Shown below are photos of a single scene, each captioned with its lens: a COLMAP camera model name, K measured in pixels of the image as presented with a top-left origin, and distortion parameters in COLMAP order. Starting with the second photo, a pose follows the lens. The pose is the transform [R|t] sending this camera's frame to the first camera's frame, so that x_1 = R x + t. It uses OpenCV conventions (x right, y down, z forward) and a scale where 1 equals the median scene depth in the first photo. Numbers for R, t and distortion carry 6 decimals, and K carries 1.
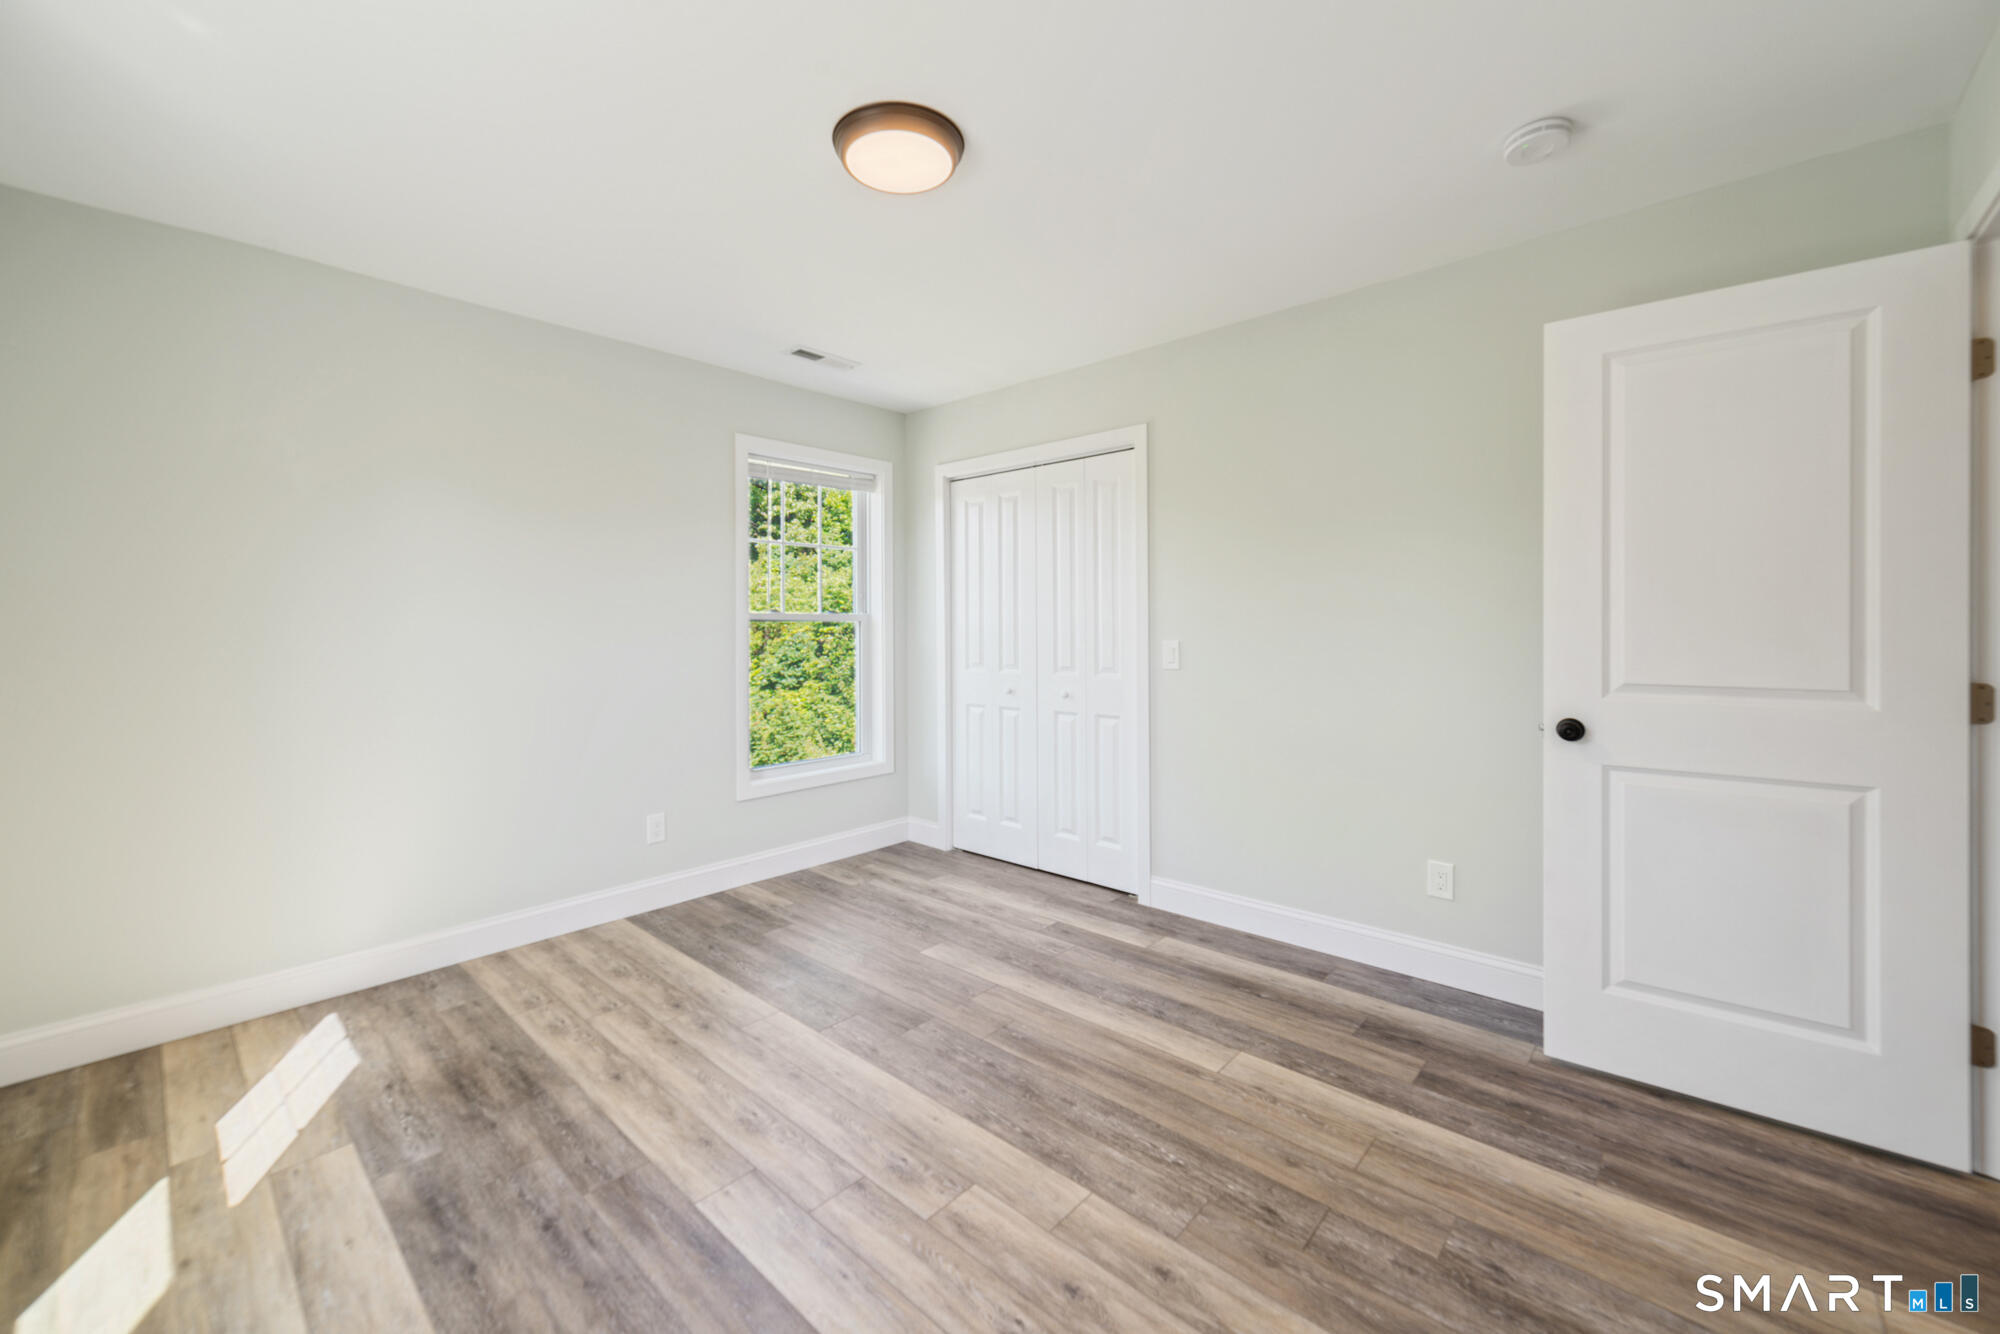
lens RADIAL K [[785.9, 0, 995.9], [0, 785.9, 634.5], [0, 0, 1]] dist [0.000478, 0.000416]
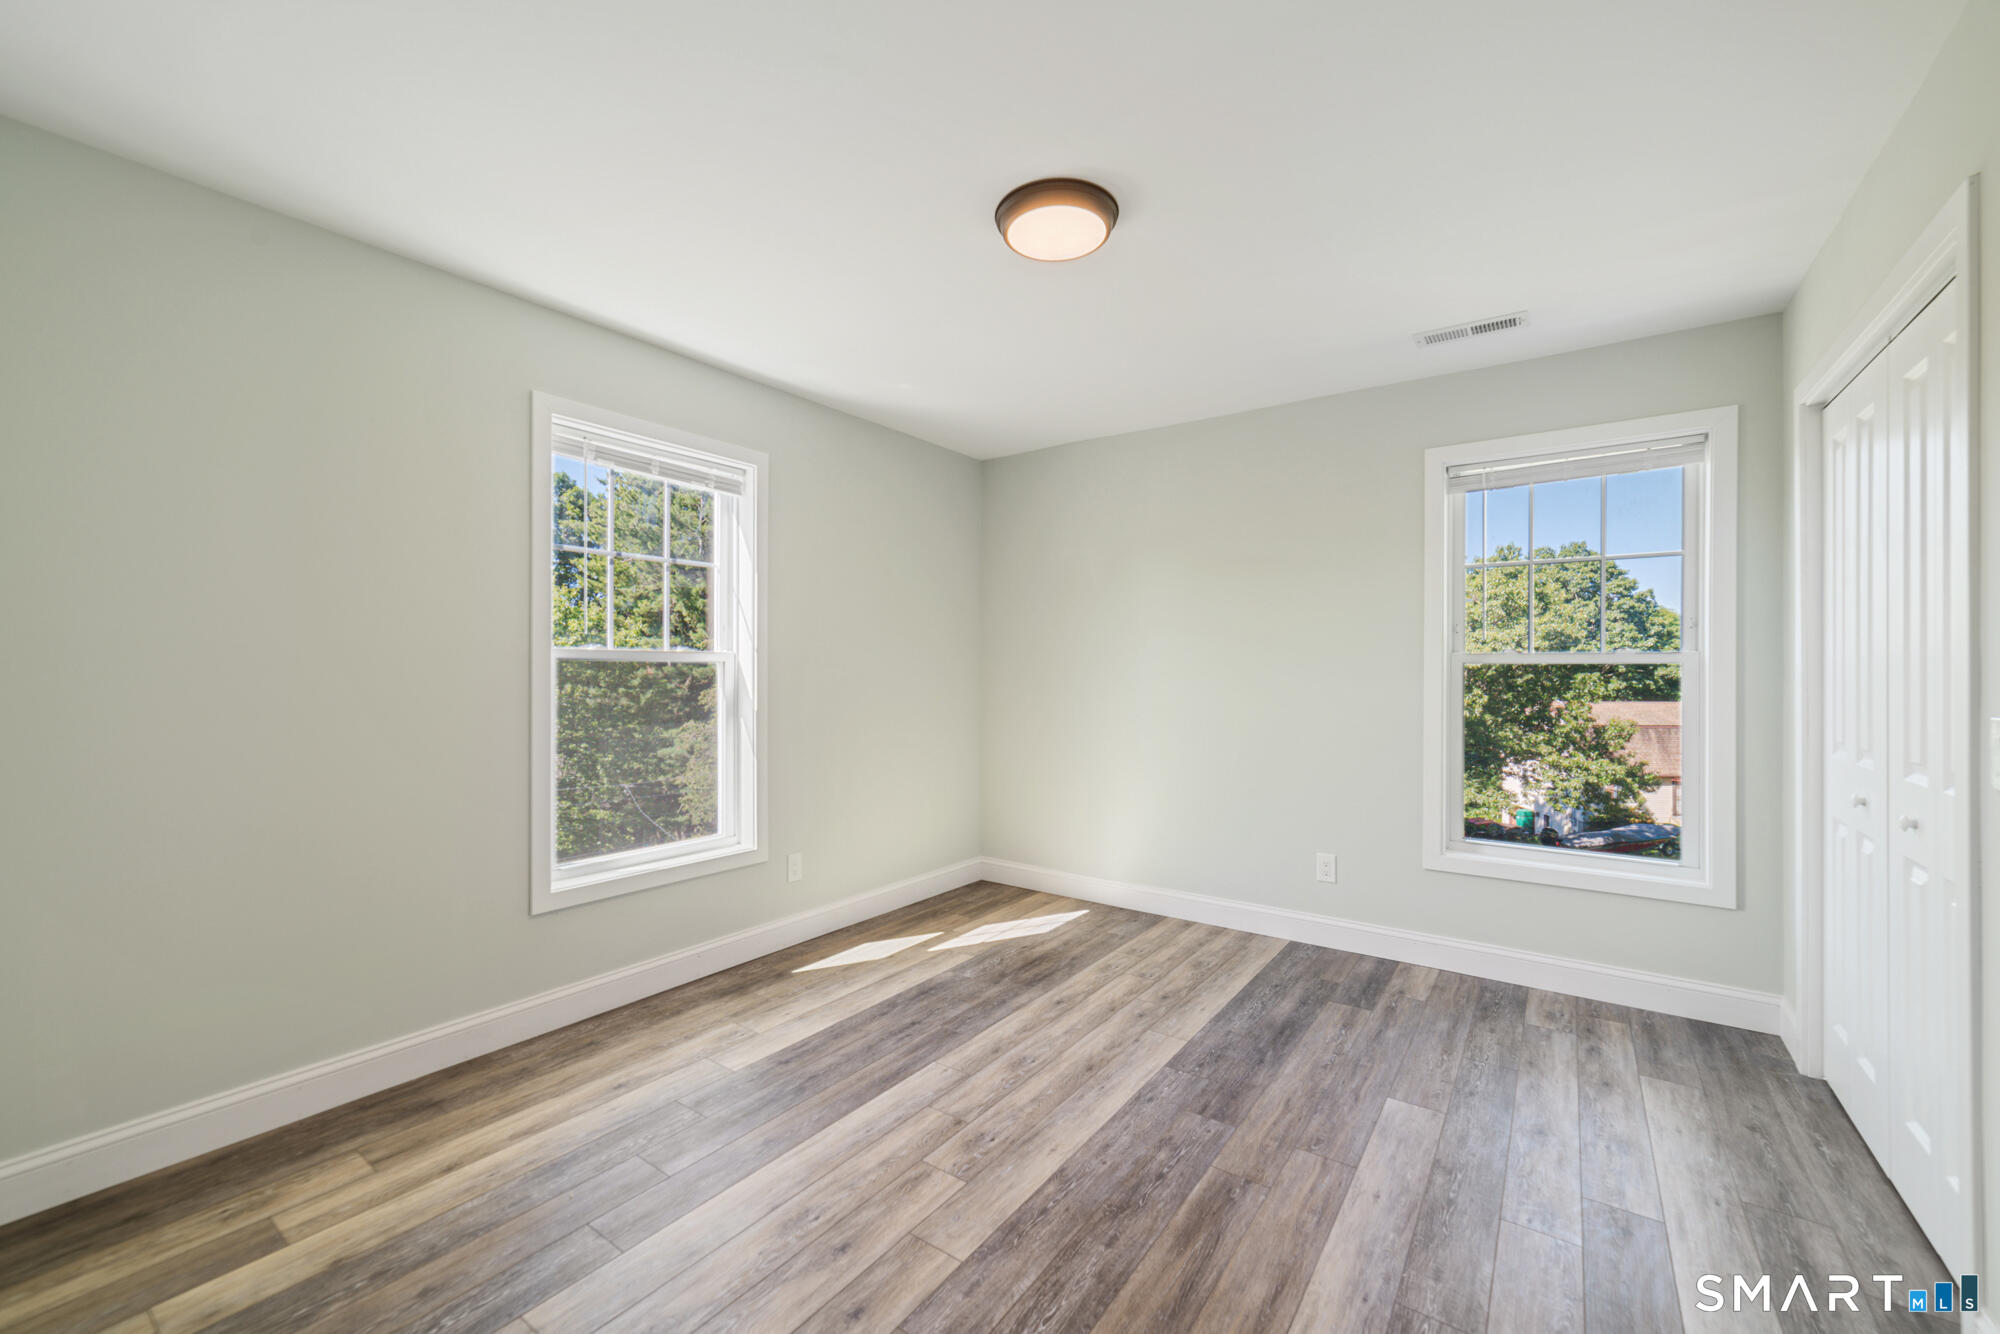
lens RADIAL K [[785.9, 0, 995.9], [0, 785.9, 634.5], [0, 0, 1]] dist [0.000478, 0.000416]
pose [[0.116621, -0.038981, -0.992411, 0.833511], [-0.010546, 0.999125, -0.040484, -0.016441], [0.993120, 0.015188, 0.116108, 0.684715]]
